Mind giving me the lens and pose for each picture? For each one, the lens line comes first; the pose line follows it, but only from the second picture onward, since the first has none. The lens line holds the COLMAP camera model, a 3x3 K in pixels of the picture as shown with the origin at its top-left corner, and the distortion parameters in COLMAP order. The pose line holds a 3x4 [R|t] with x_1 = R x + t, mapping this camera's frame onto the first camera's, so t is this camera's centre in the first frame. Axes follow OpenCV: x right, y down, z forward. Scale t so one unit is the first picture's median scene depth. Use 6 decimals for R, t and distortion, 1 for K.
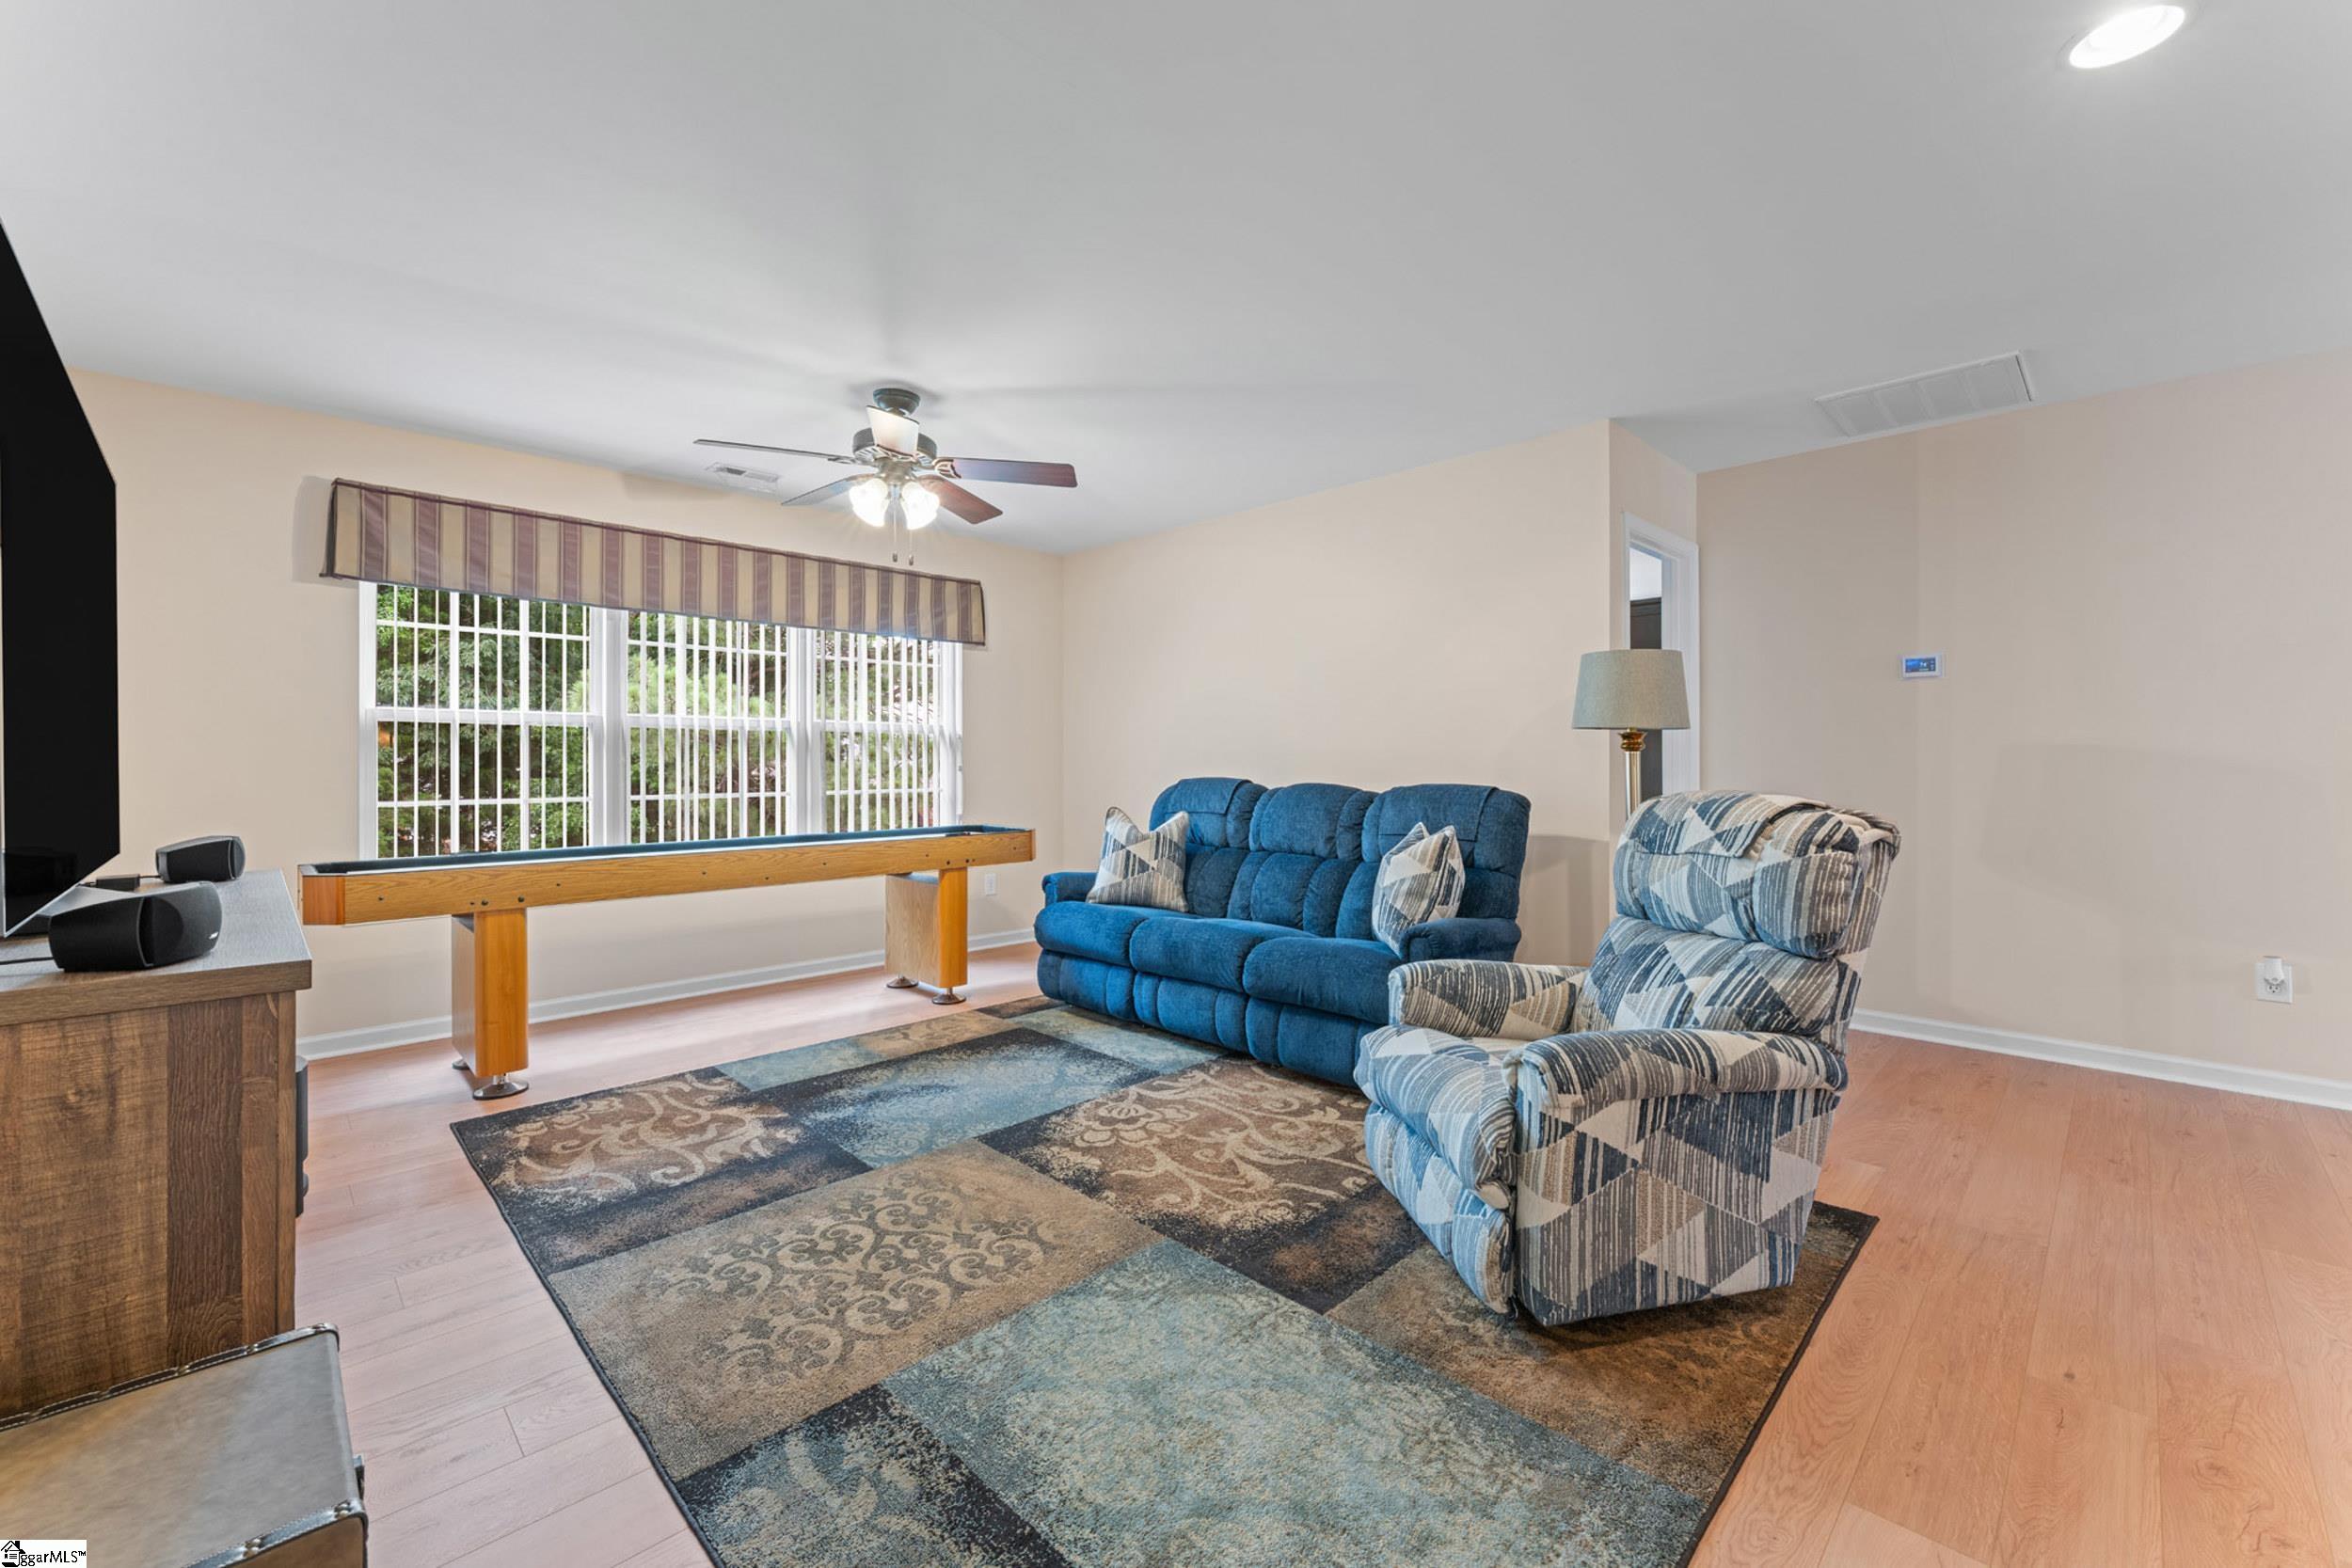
lens RADIAL K [[952.7, 0, 1180.3], [0, 952.7, 772.1], [0, 0, 1]] dist [0.002010, 0.000234]
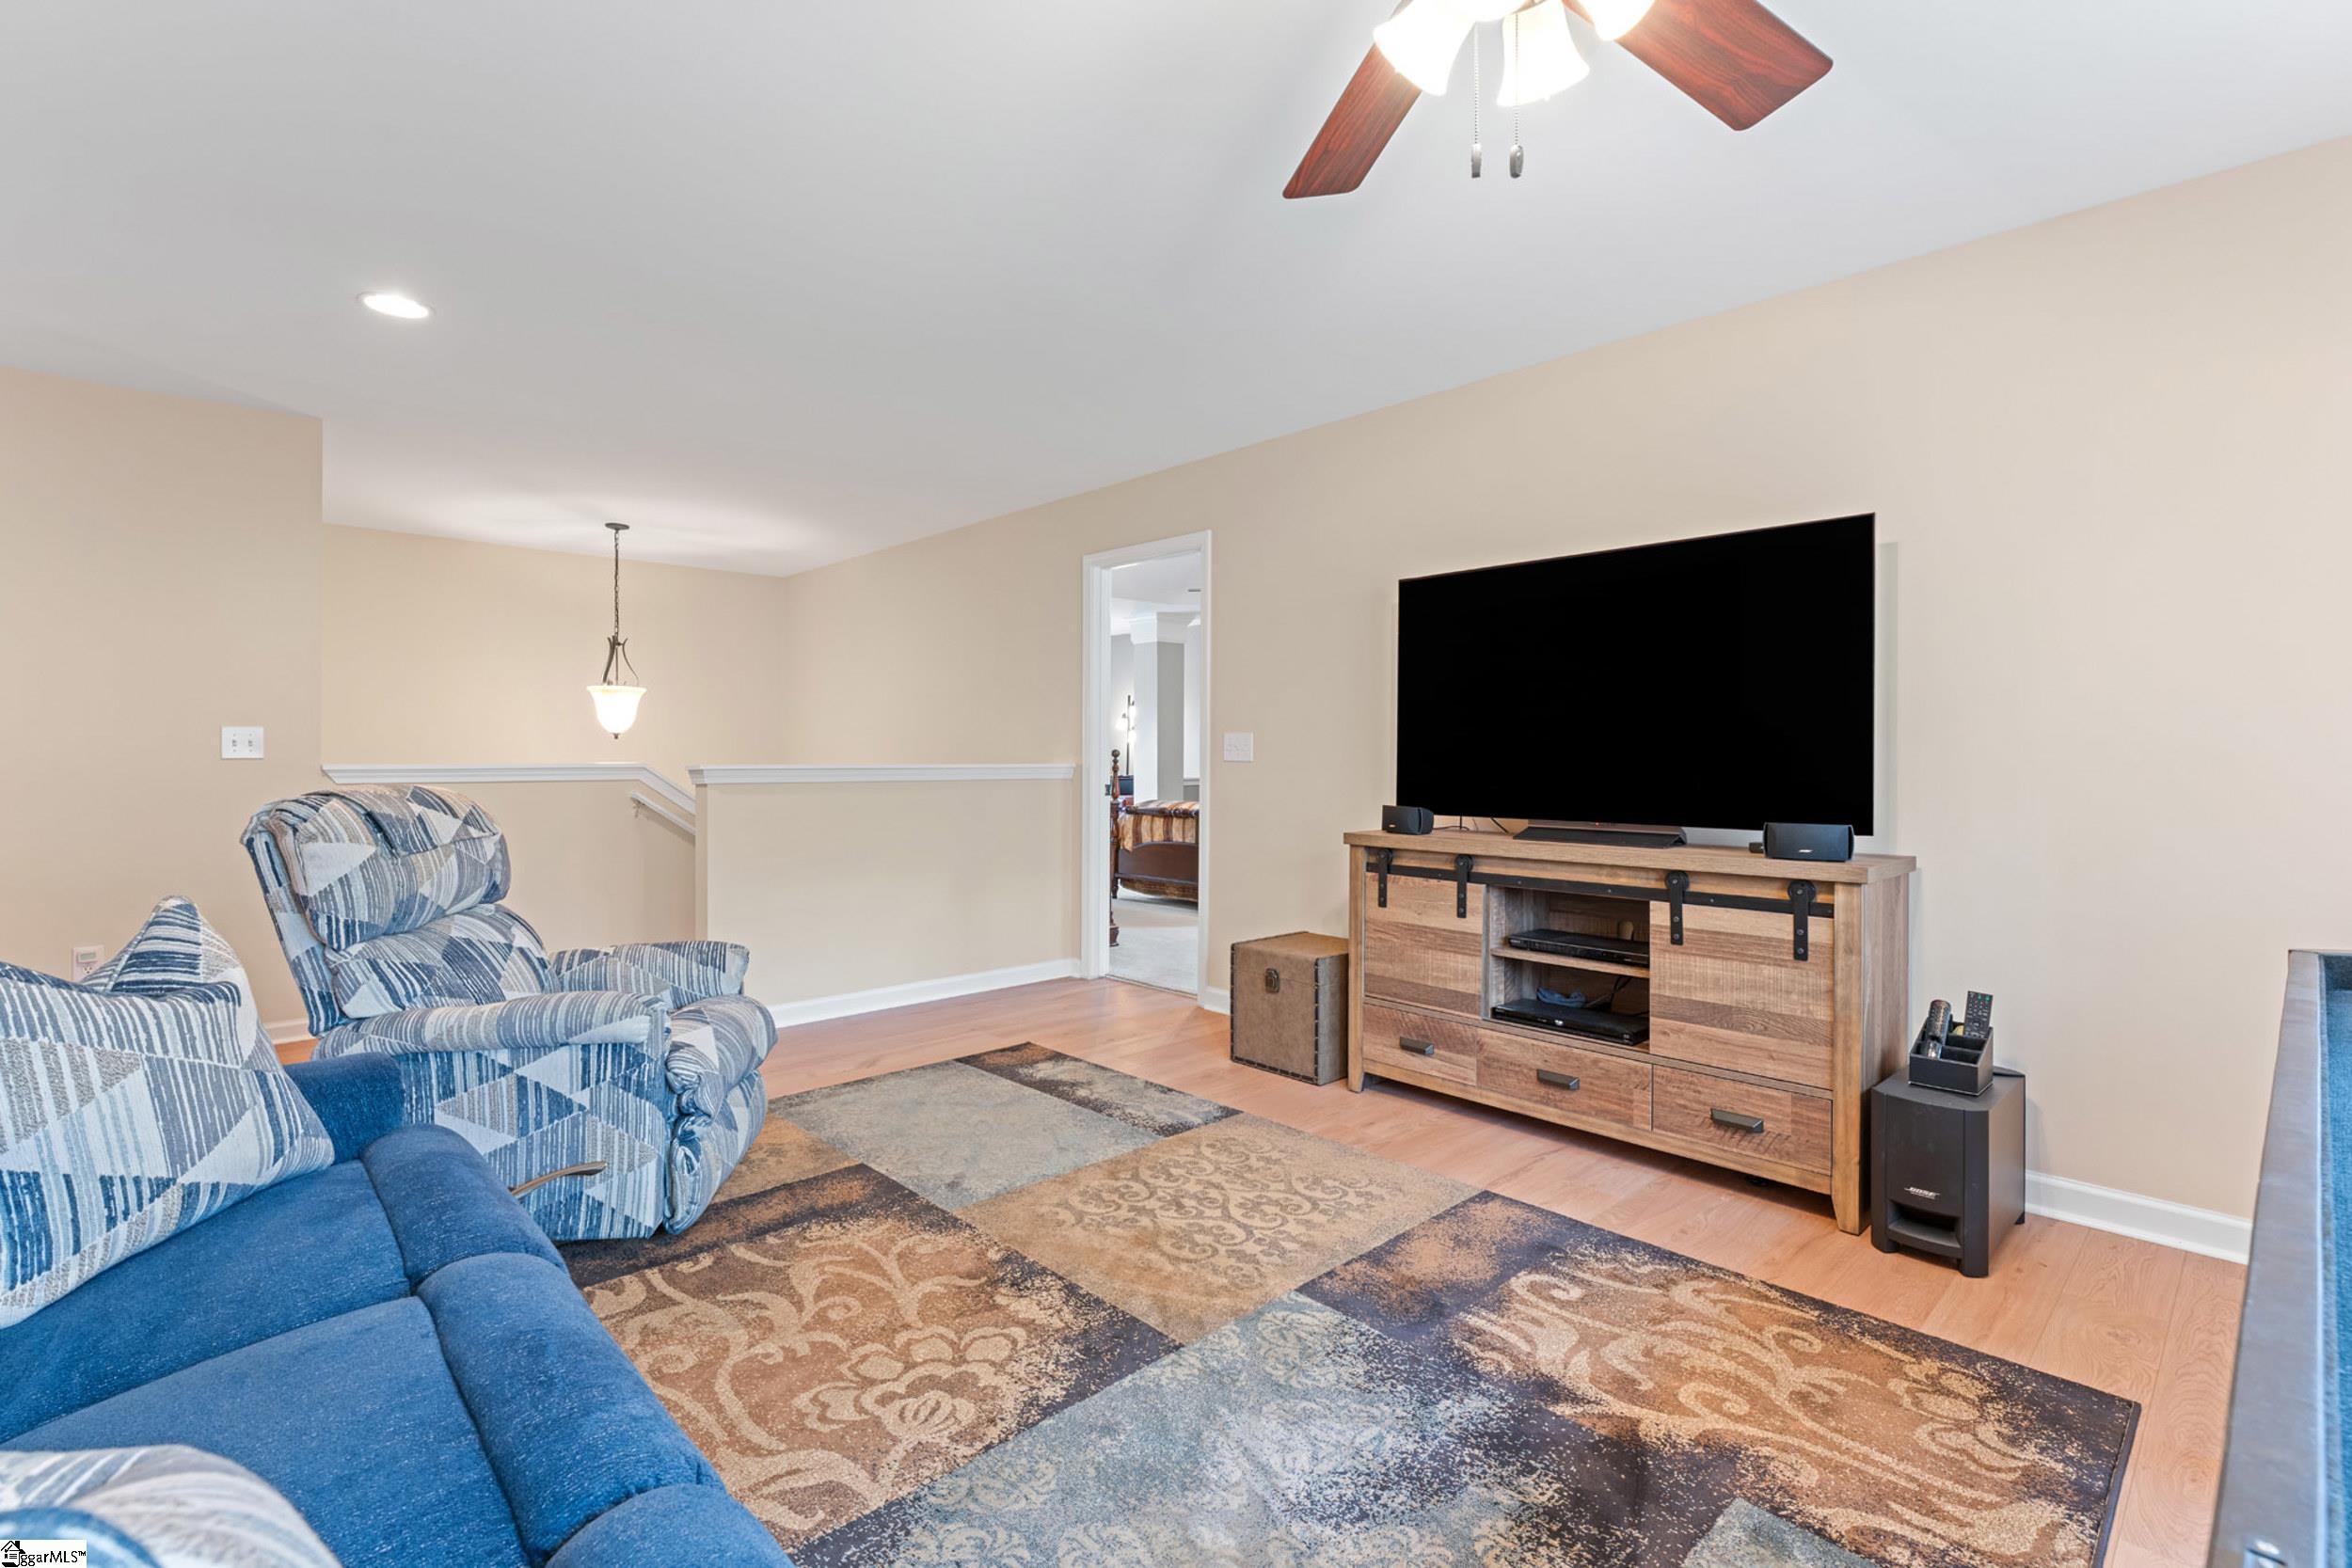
lens RADIAL K [[1073.9, 0, 1174.3], [0, 1073.9, 771.0], [0, 0, 1]] dist [-0.000714, -0.000001]
pose [[-0.999631, -0.000380, 0.027159, -0.232850], [0.000113, 0.999835, 0.018144, -0.012508], [-0.027161, 0.018140, -0.999466, 1.732133]]
